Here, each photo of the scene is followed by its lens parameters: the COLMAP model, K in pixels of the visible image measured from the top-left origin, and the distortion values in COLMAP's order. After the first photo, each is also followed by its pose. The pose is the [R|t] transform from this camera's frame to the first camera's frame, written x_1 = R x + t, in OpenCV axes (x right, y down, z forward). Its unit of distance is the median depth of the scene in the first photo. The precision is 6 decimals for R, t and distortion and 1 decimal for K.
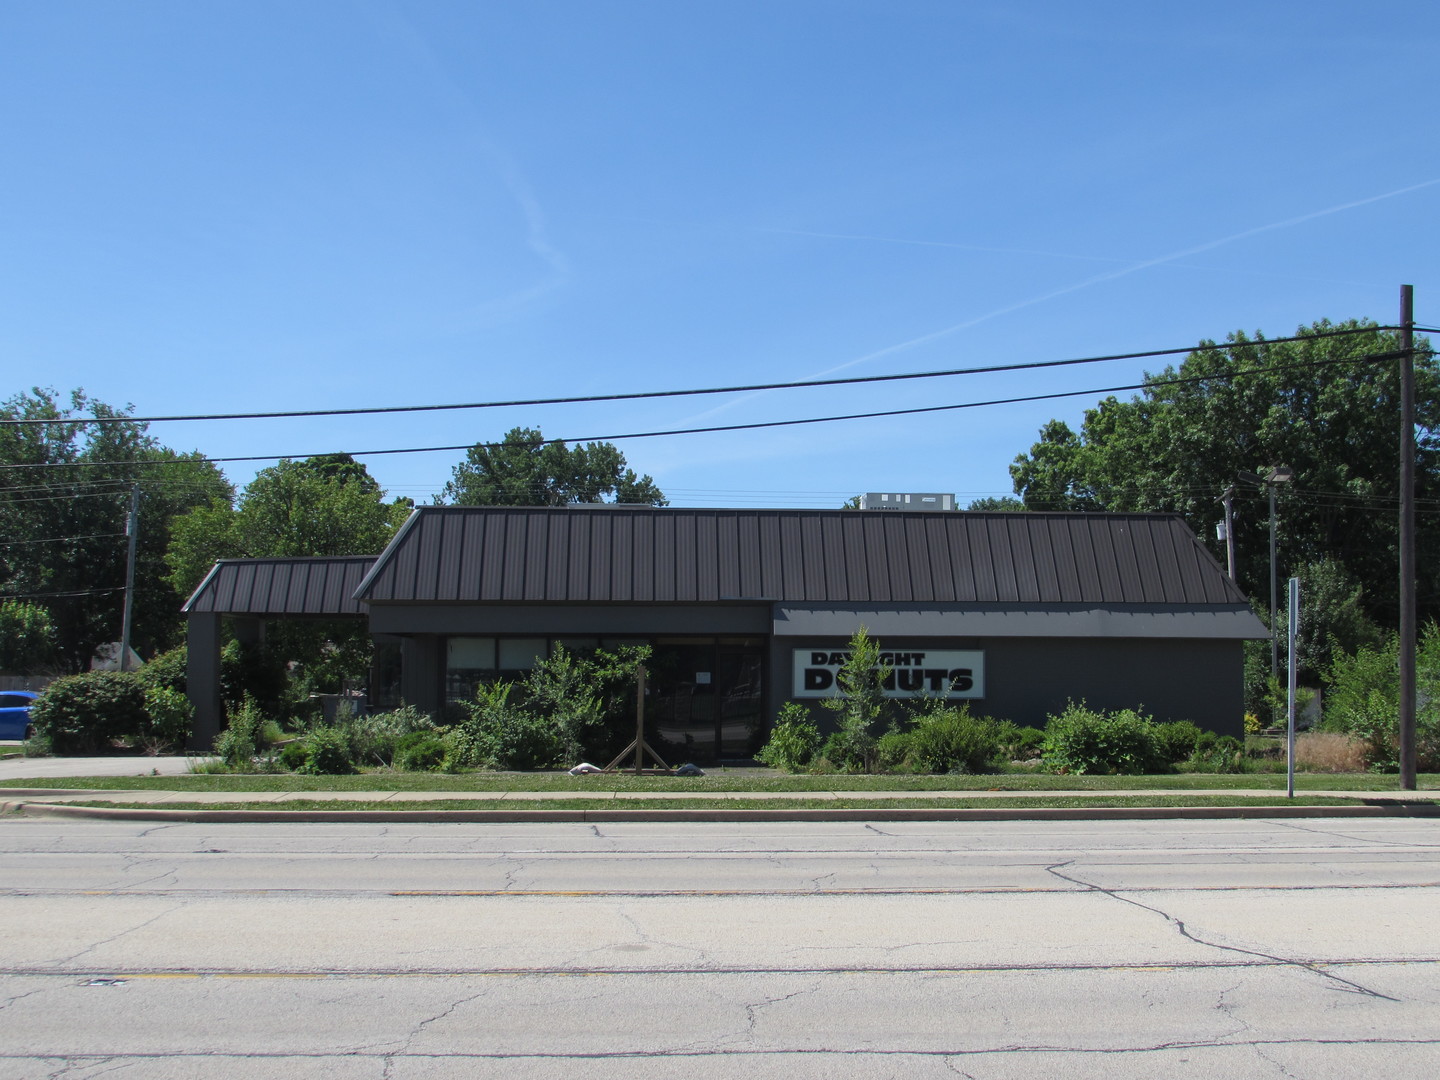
lens RADIAL K [[1714.3, 0, 718.8], [0, 1714.3, 543.5], [0, 0, 1]] dist [-0.028322, 0.000000]
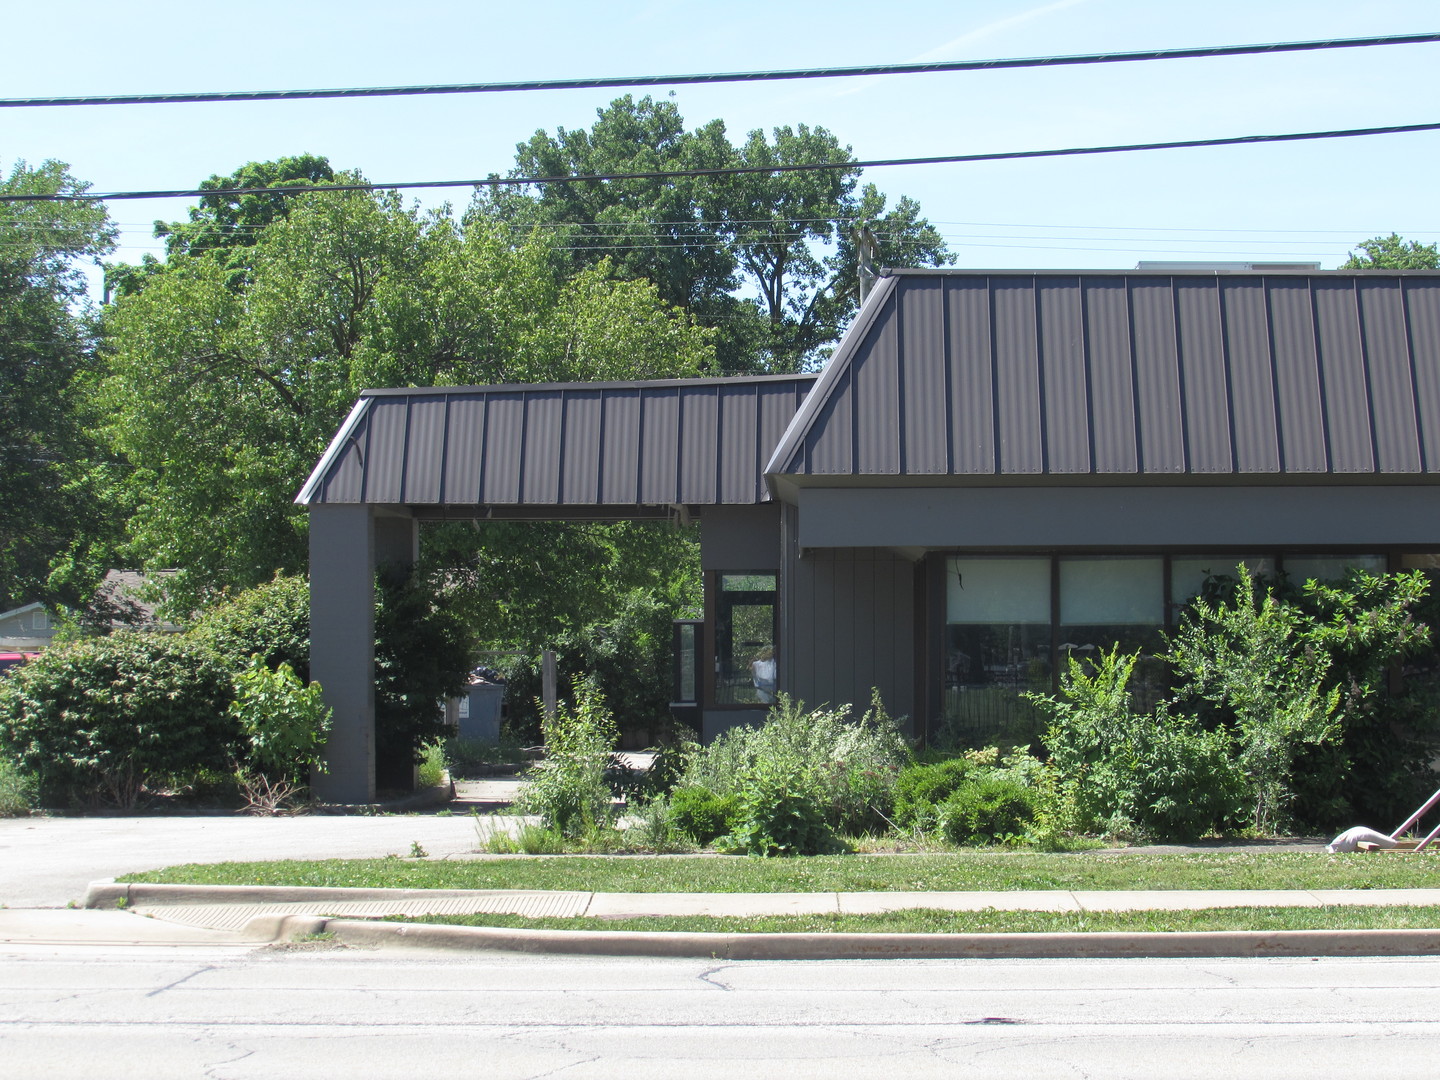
lens RADIAL K [[3749.0, 0, 720.1], [0, 3749.0, 537.0], [0, 0, 1]] dist [-0.129024, 0.000000]
pose [[0.998024, -0.005606, -0.062591, -0.156488], [0.008767, 0.998694, 0.050340, -0.001432], [0.062227, -0.050789, 0.996769, -0.004208]]
